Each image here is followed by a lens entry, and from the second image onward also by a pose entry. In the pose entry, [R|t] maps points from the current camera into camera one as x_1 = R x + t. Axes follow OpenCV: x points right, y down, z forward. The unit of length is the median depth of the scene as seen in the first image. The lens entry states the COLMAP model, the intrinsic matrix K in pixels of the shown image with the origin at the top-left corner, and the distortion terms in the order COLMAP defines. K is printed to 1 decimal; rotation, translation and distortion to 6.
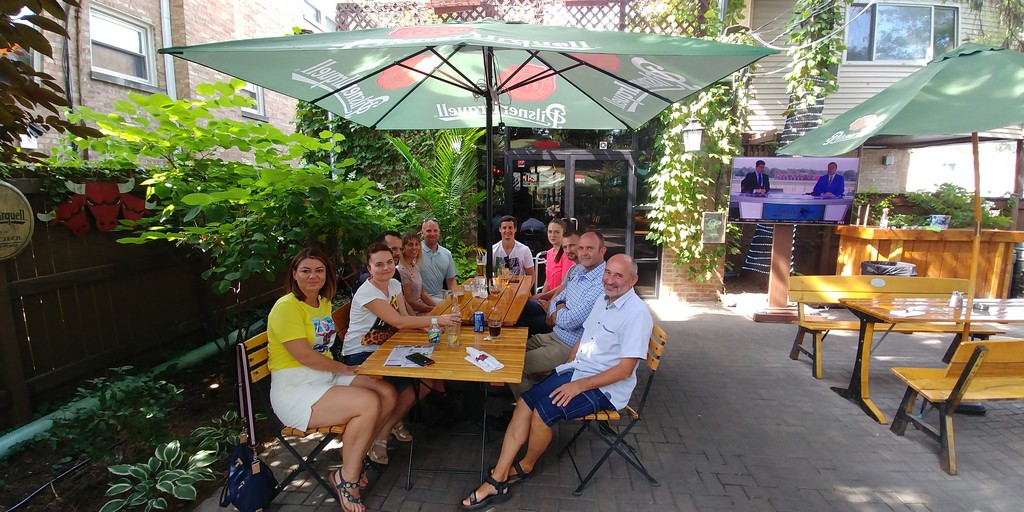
lens RADIAL K [[447.3, 0, 512.0], [0, 447.3, 256.0], [0, 0, 1]] dist [-0.001243, -0.027148]
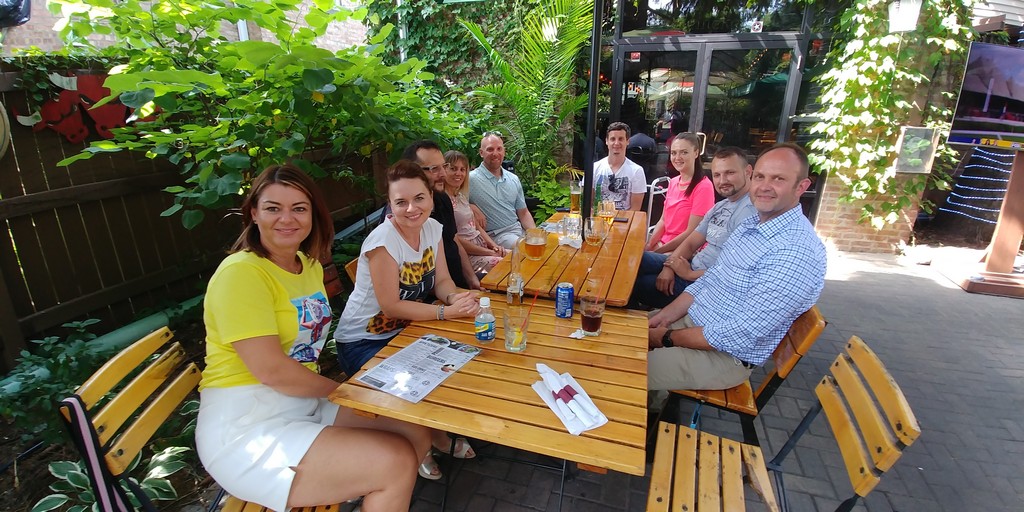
lens RADIAL K [[435.1, 0, 512.0], [0, 435.1, 256.0], [0, 0, 1]] dist [-0.001616, -0.019037]
pose [[0.977604, 0.069406, -0.198678, -0.019195], [-0.031148, 0.981374, 0.189564, -0.011045], [0.208134, -0.179130, 0.961557, 0.267894]]
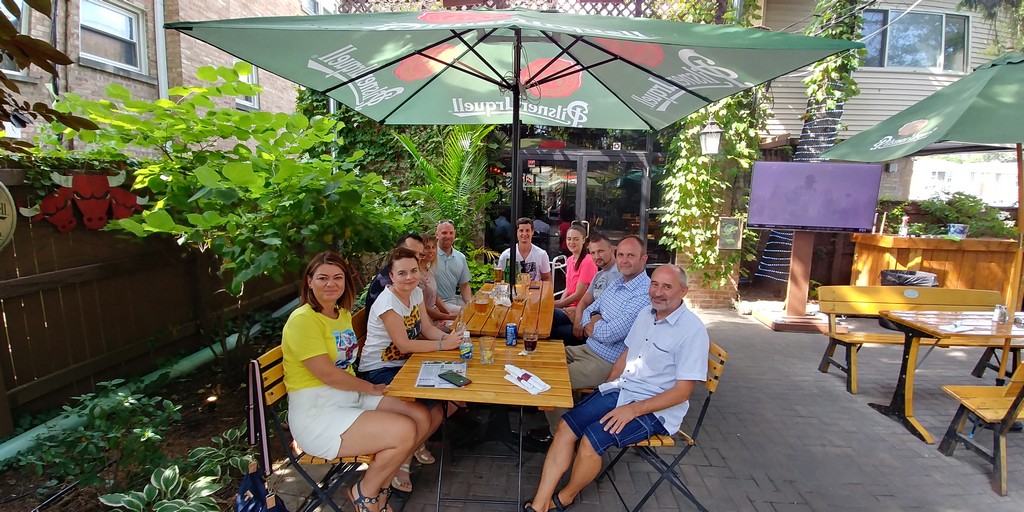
lens RADIAL K [[447.3, 0, 512.0], [0, 447.3, 256.0], [0, 0, 1]] dist [-0.001243, -0.027148]
pose [[0.999581, 0.014418, 0.025104, -0.059596], [-0.014402, 0.999896, -0.000802, -0.007695], [-0.025113, 0.000440, 0.999685, 0.051582]]
